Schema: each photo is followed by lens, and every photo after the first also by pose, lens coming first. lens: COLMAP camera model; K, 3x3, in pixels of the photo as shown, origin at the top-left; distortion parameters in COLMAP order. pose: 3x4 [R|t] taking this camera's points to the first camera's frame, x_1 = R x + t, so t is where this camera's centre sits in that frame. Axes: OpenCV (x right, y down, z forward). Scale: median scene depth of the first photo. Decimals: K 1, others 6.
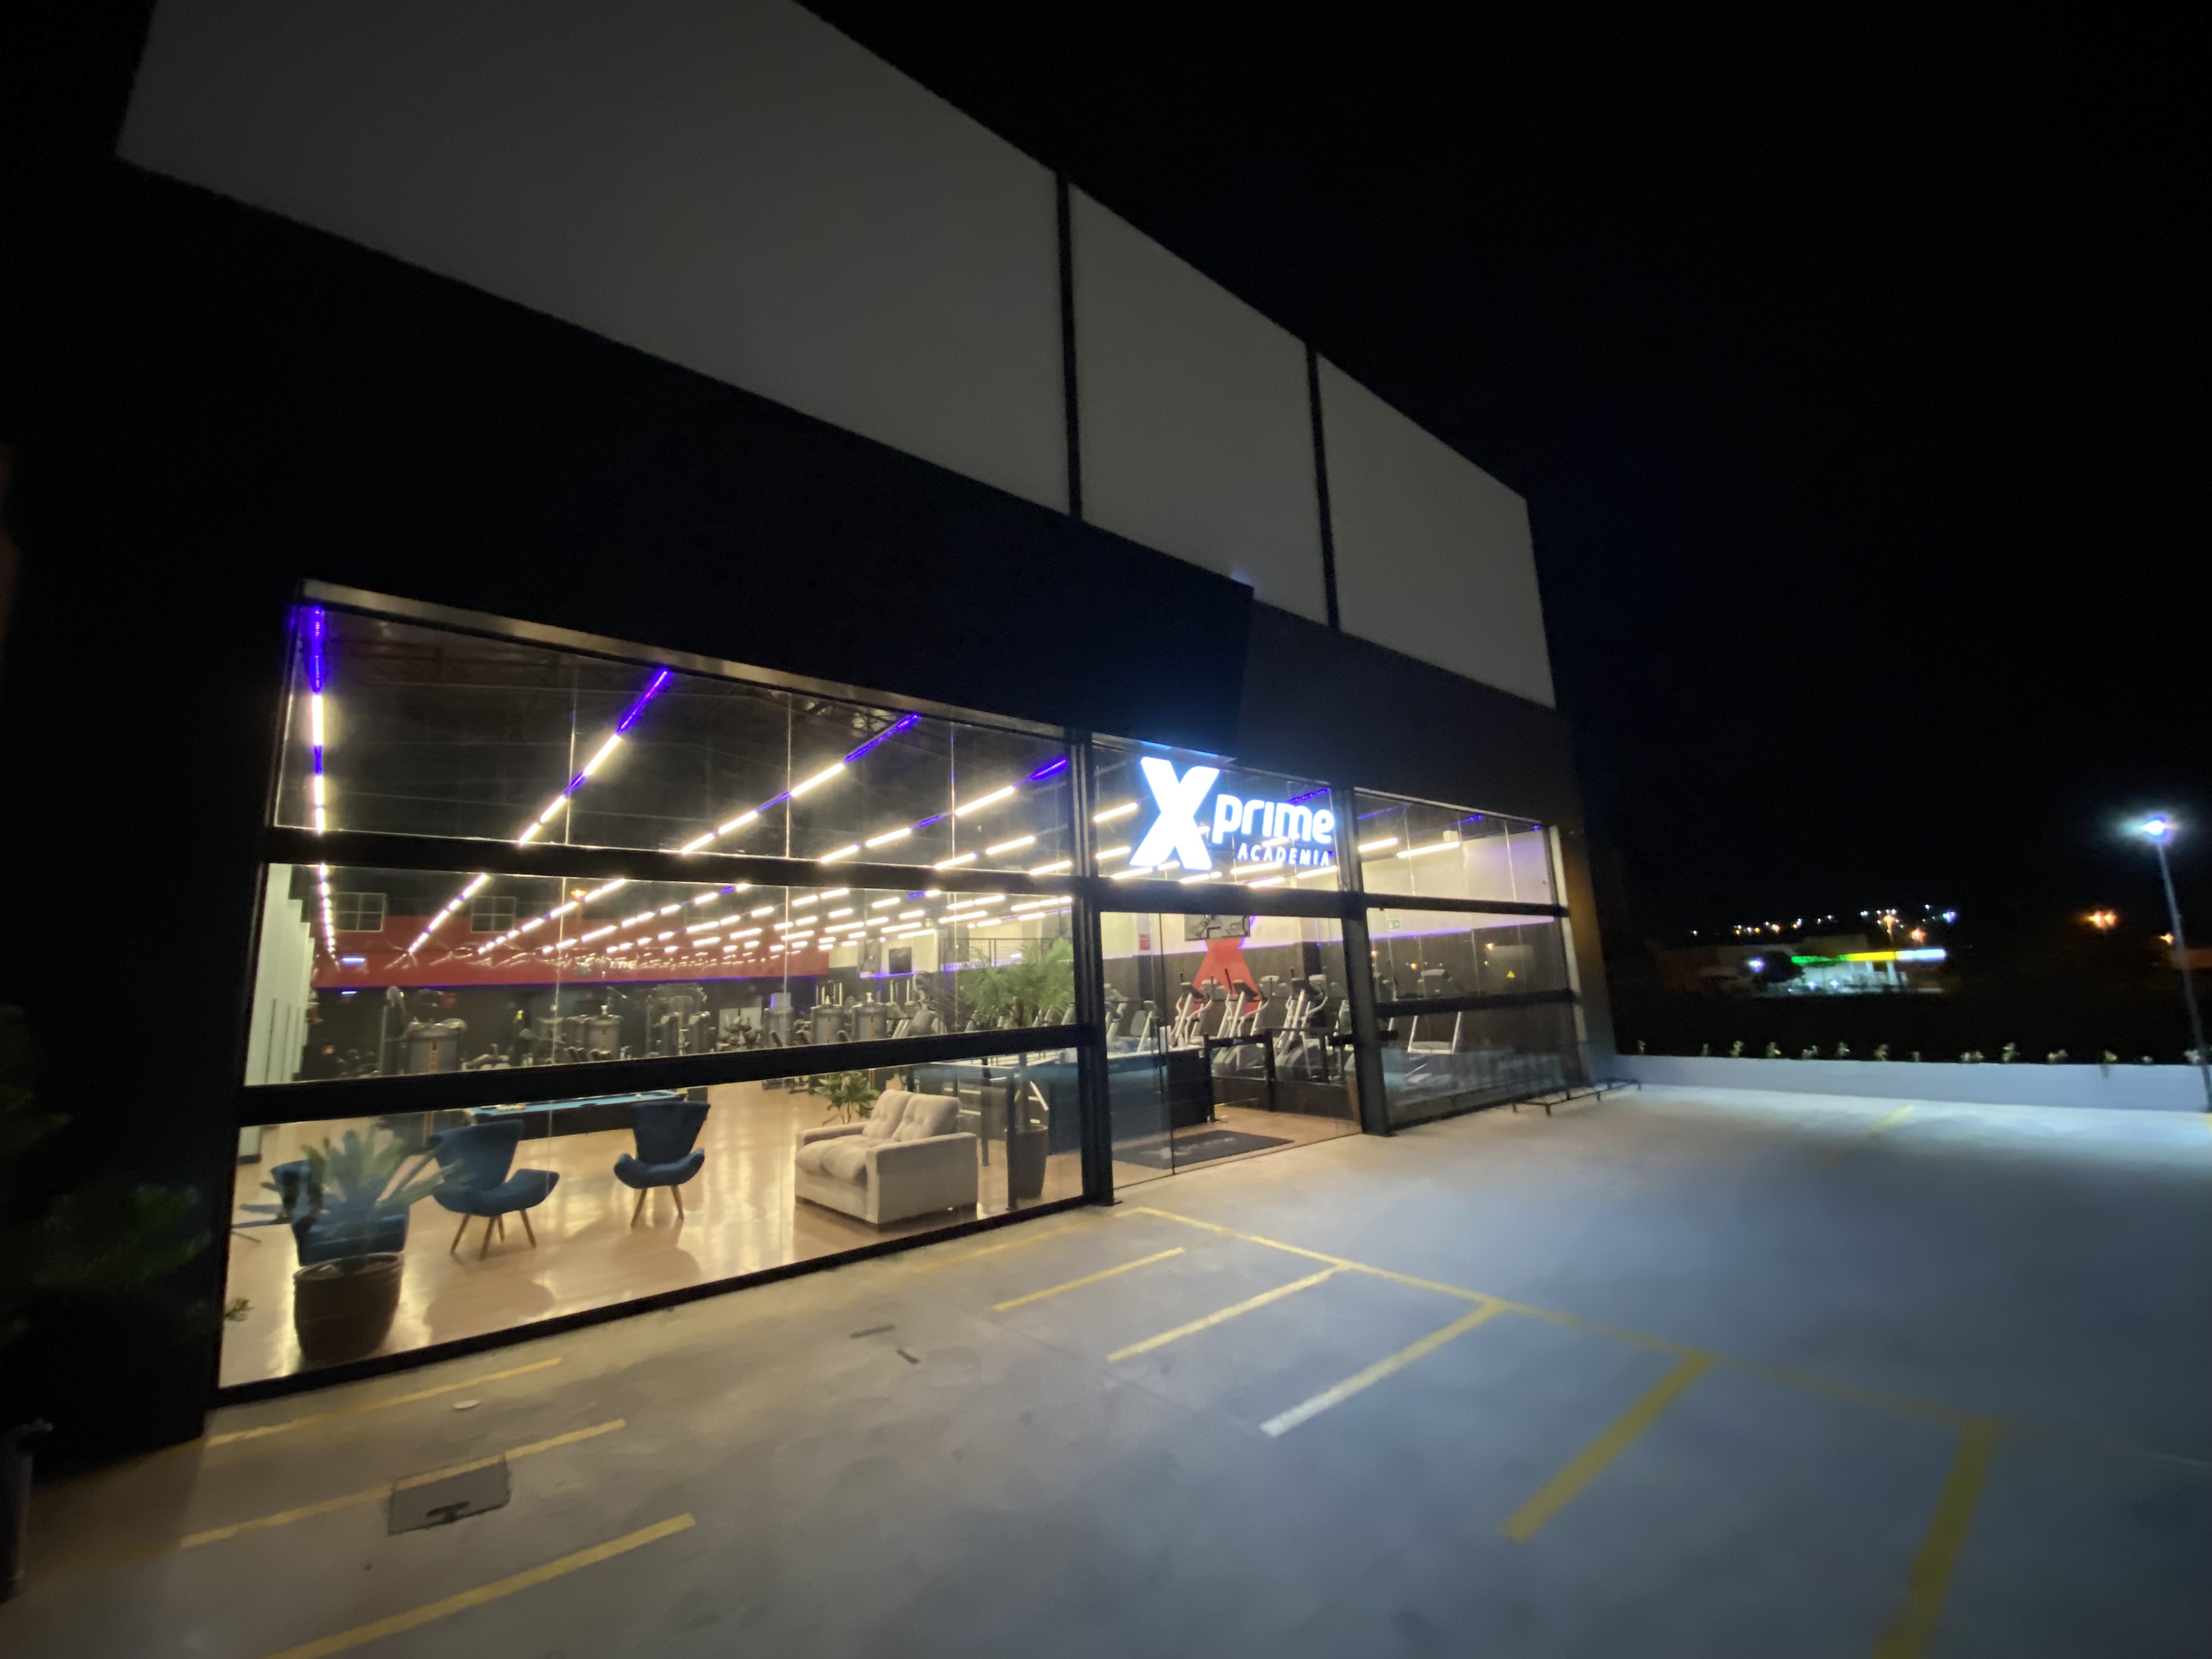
lens RADIAL K [[898.4, 0, 1125.0], [0, 898.4, 827.6], [0, 0, 1]] dist [-0.010410, -0.001238]
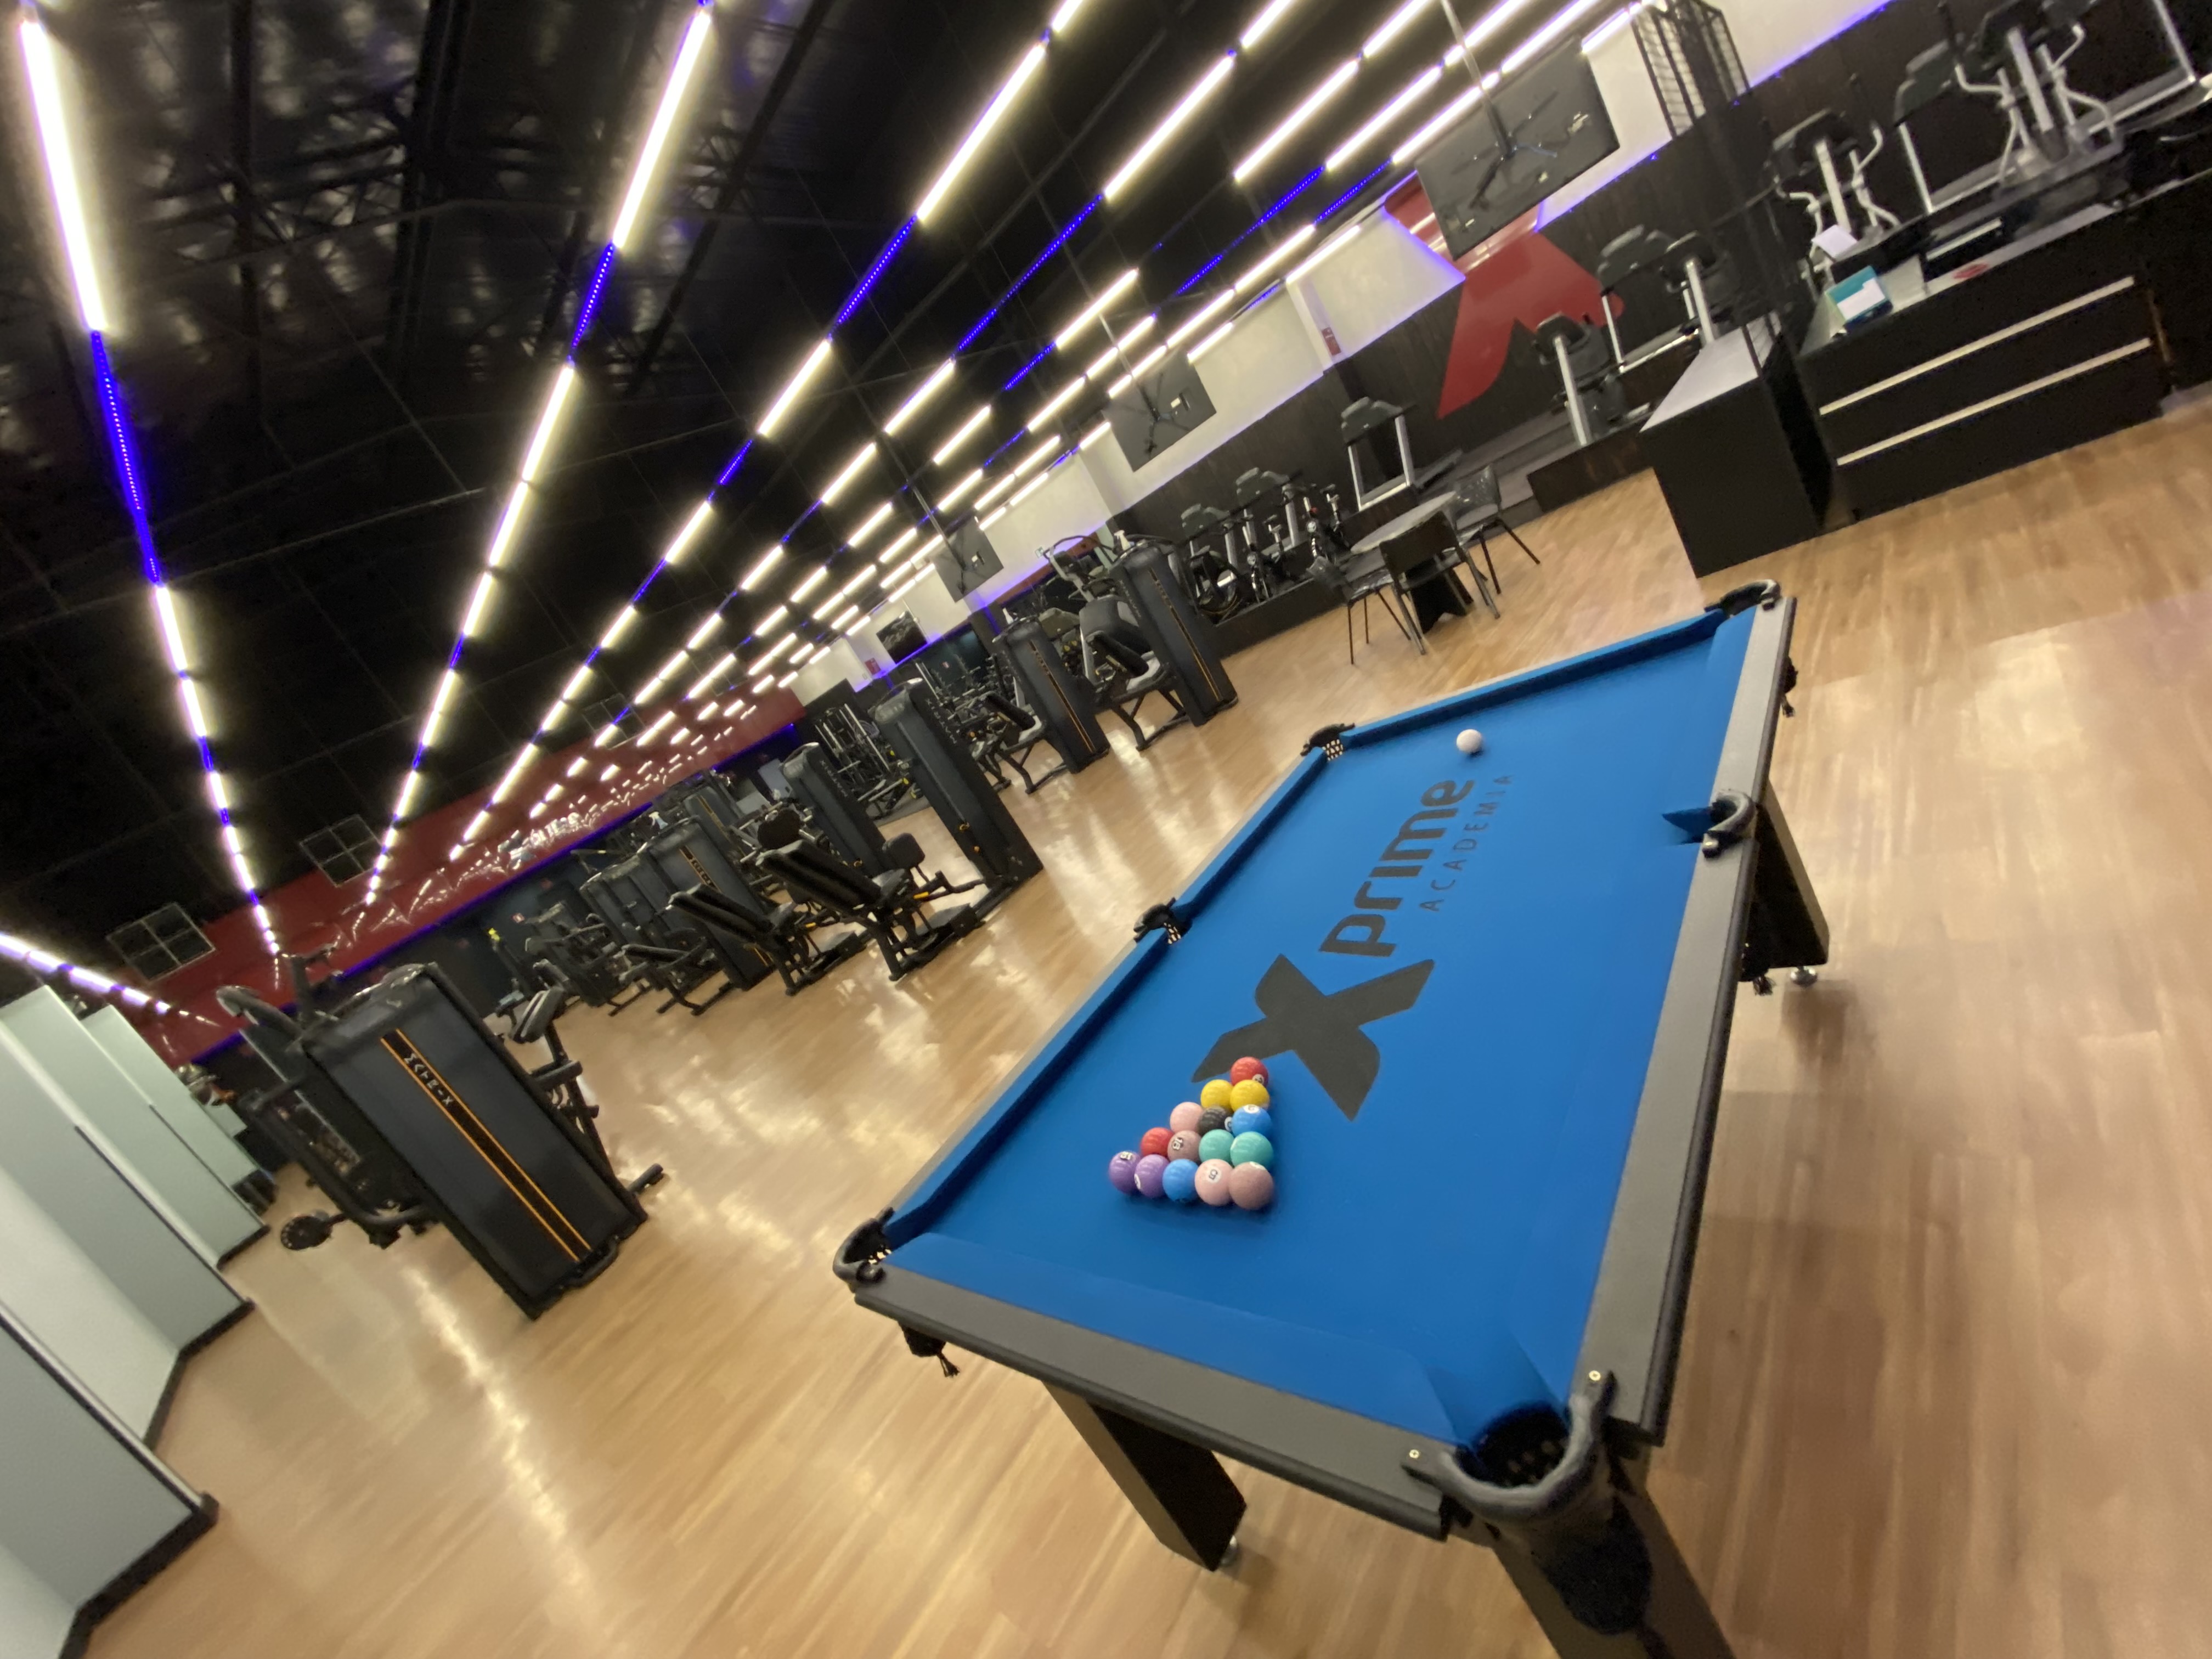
lens RADIAL K [[898.4, 0, 1121.4], [0, 898.4, 846.6], [0, 0, 1]] dist [-0.010410, -0.001238]
pose [[0.877440, -0.479391, 0.016845, -0.258719], [0.428738, 0.799511, 0.420673, 0.080644], [-0.215134, -0.361893, 0.907056, 0.337148]]
